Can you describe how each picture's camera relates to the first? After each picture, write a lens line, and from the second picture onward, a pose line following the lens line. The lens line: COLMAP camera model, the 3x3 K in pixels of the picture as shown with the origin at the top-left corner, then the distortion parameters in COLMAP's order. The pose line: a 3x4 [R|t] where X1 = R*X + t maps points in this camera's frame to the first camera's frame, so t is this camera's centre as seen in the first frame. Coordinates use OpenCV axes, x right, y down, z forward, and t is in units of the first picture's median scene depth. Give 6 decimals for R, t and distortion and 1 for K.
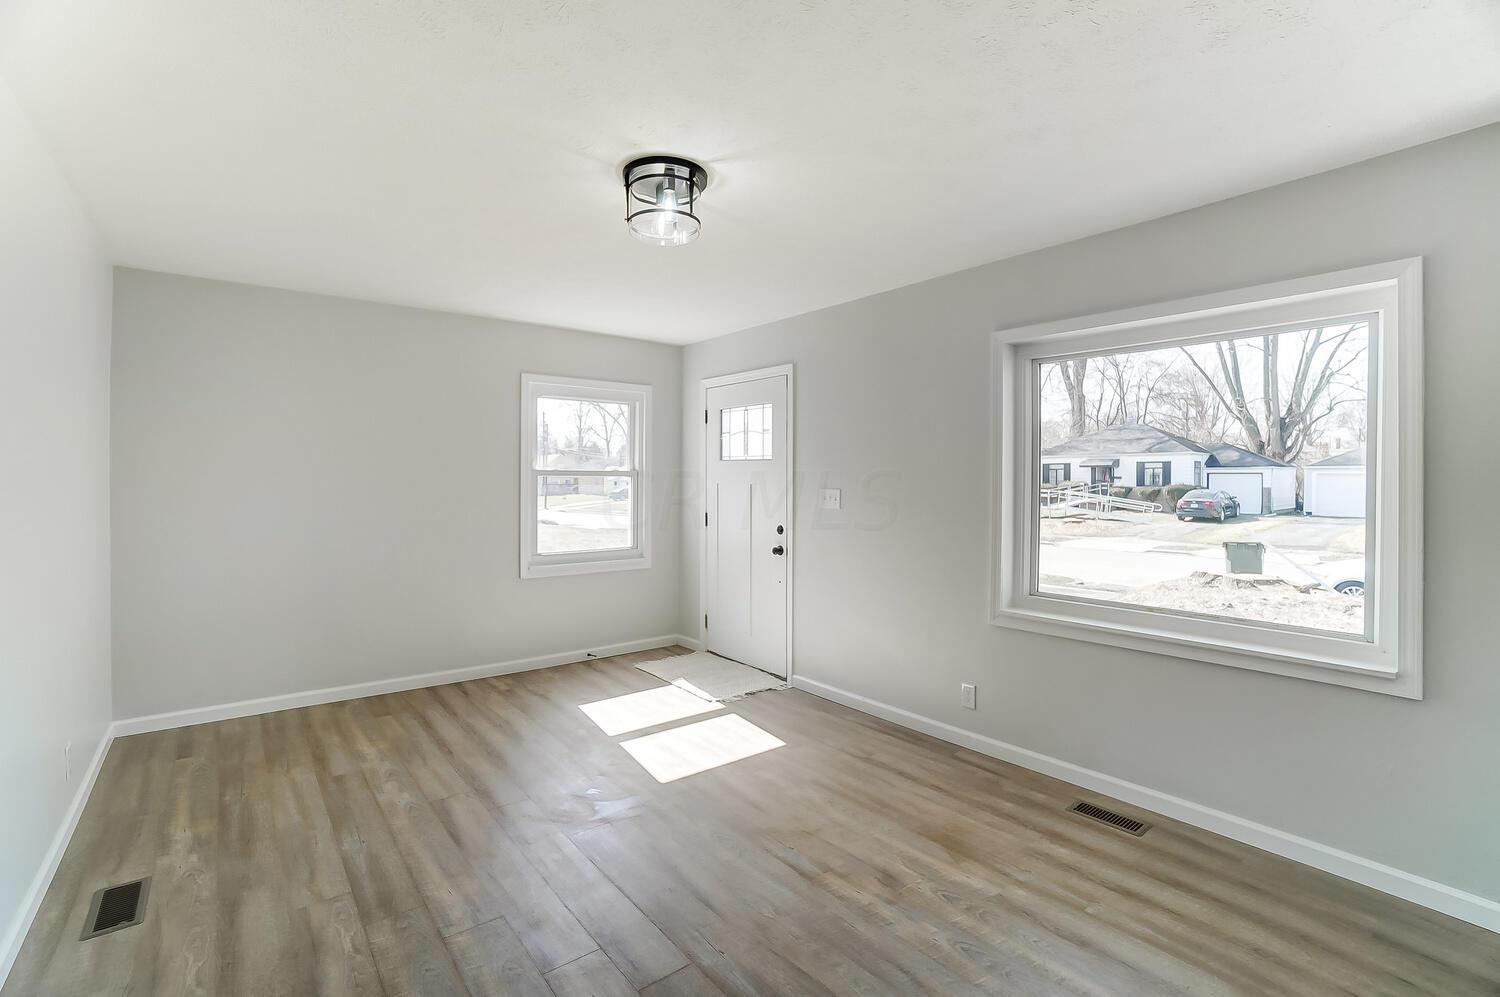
lens RADIAL K [[667.4, 0, 734.3], [0, 667.4, 500.1], [0, 0, 1]] dist [-0.060120, 0.022254]
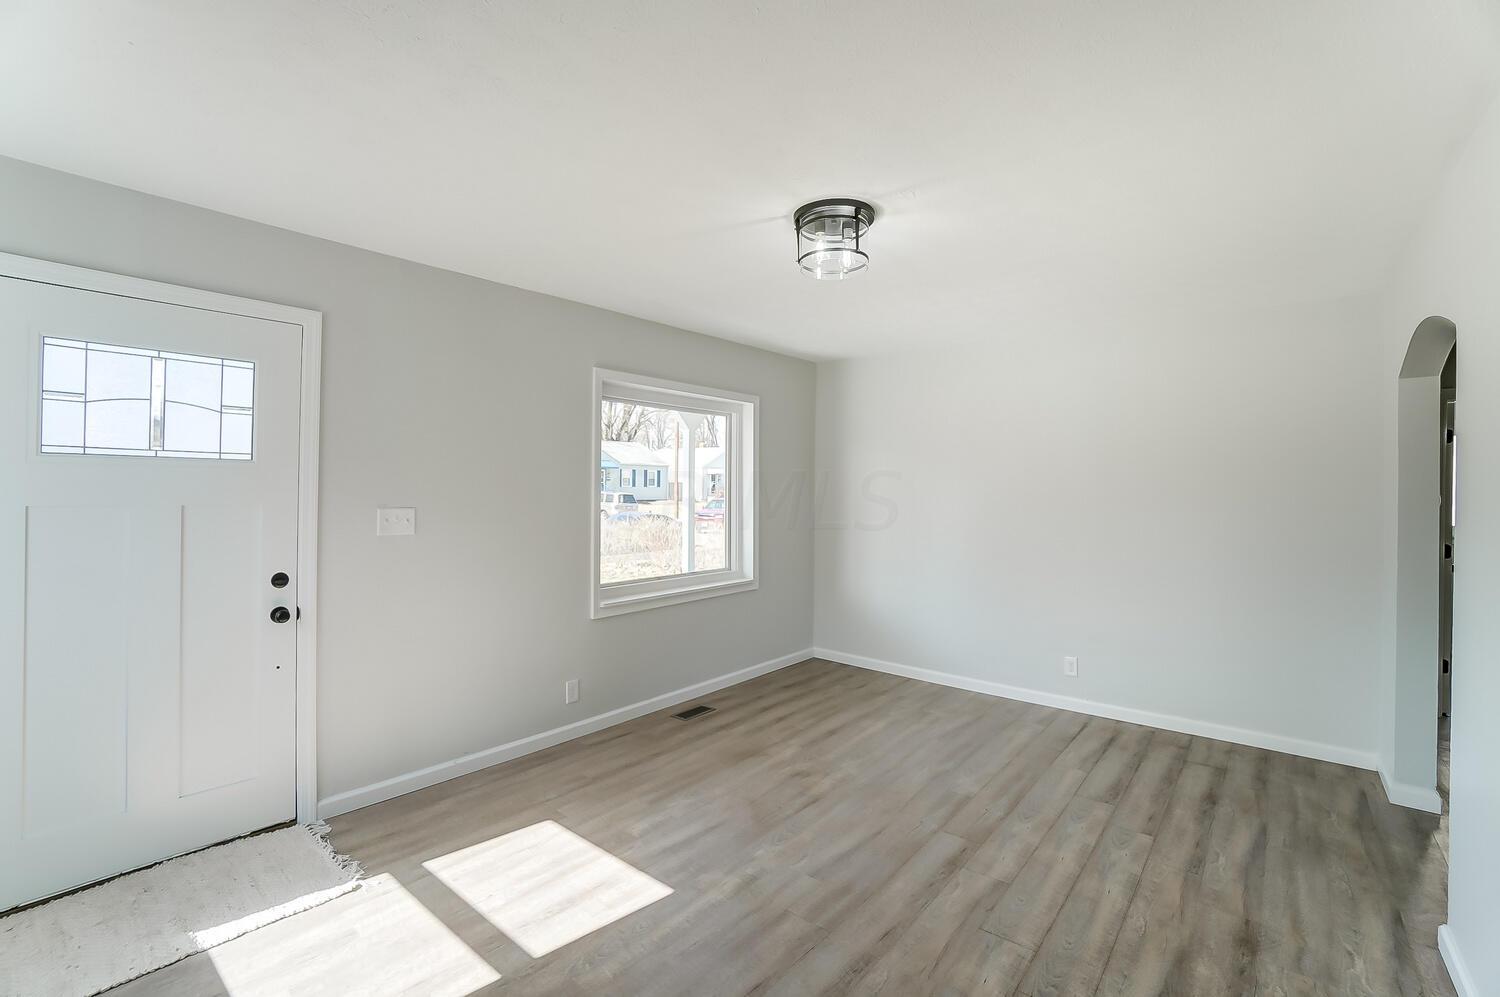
lens RADIAL K [[661.3, 0, 740.7], [0, 661.3, 504.7], [0, 0, 1]] dist [-0.058248, 0.019156]
pose [[-0.204936, -0.034286, 0.978175, -0.918063], [0.013124, 0.999200, 0.037772, -0.061810], [-0.978687, 0.020578, -0.204322, 1.140297]]
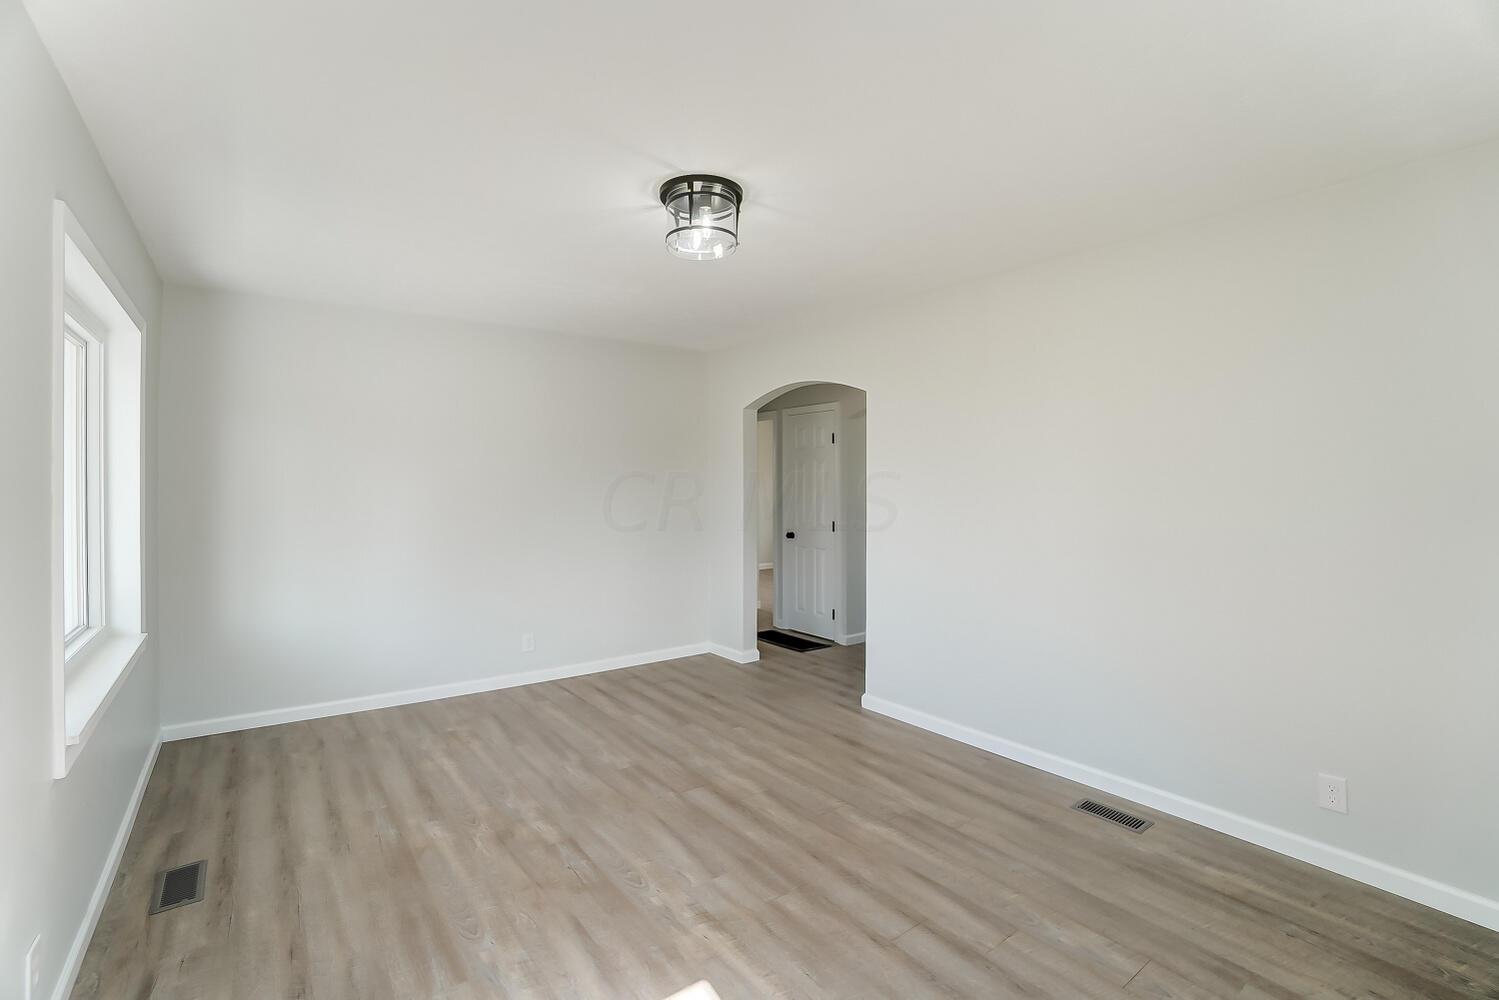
lens RADIAL K [[670.5, 0, 729.8], [0, 670.5, 490.2], [0, 0, 1]] dist [-0.060618, 0.021827]
pose [[-0.999006, -0.007269, 0.043972, -0.165812], [-0.005610, 0.999273, 0.037721, -0.059418], [-0.044215, 0.037436, -0.998320, 1.698129]]
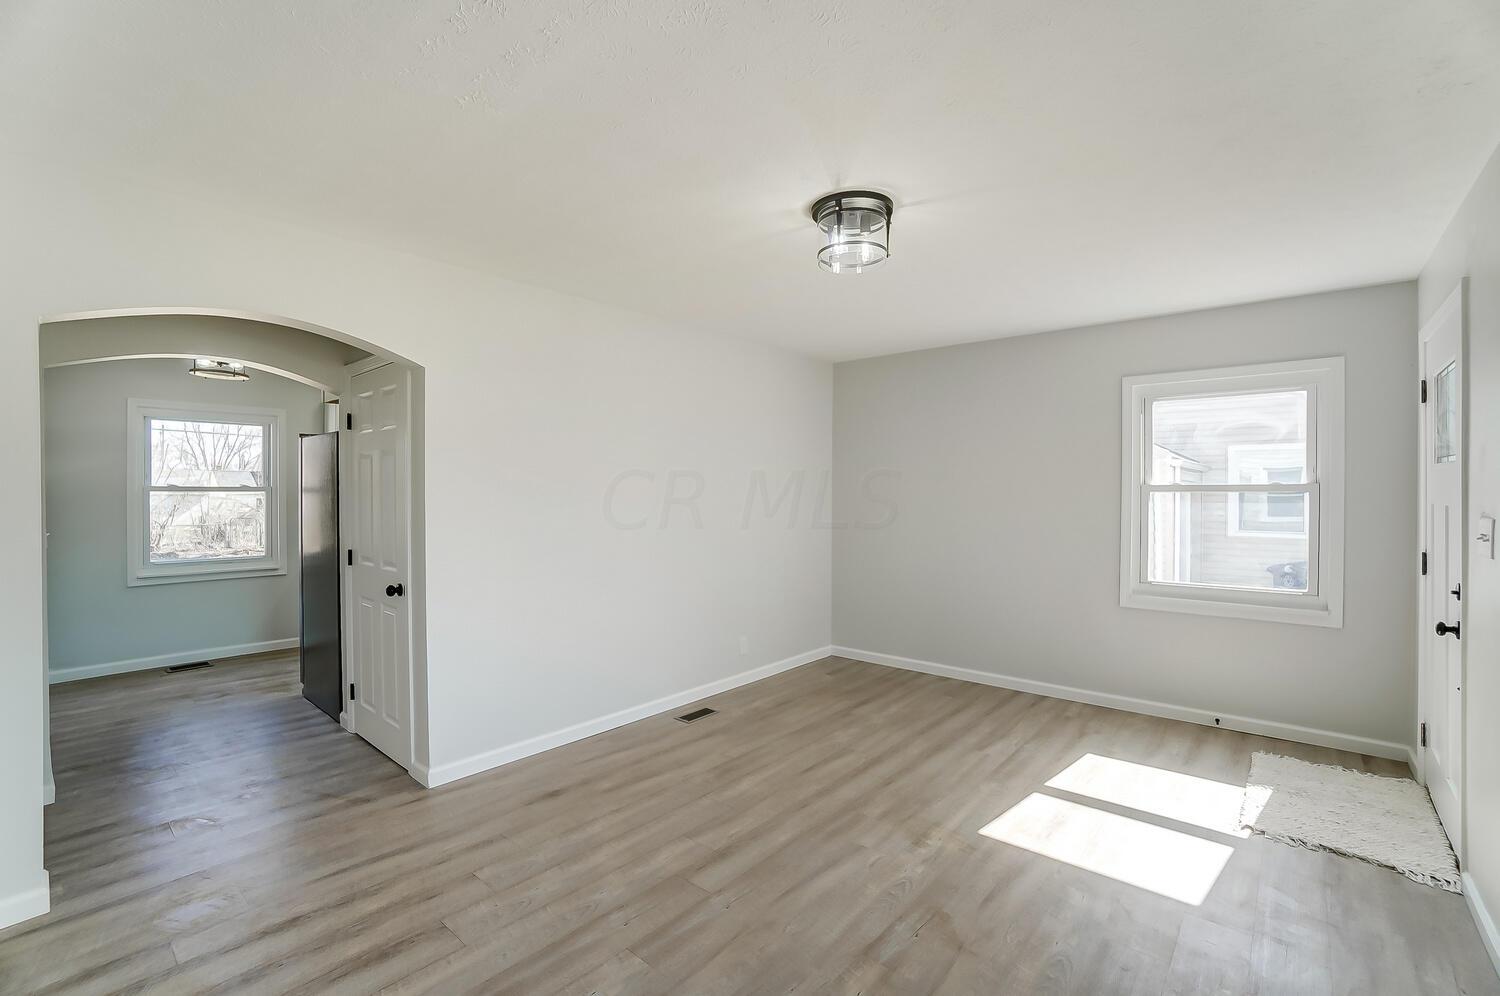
lens RADIAL K [[667.4, 0, 734.3], [0, 667.4, 499.6], [0, 0, 1]] dist [-0.060120, 0.022254]
pose [[0.178092, 0.007426, -0.983986, 0.758328], [-0.027477, 0.999619, 0.002571, -0.023725], [0.983630, 0.026579, 0.178229, 0.528268]]
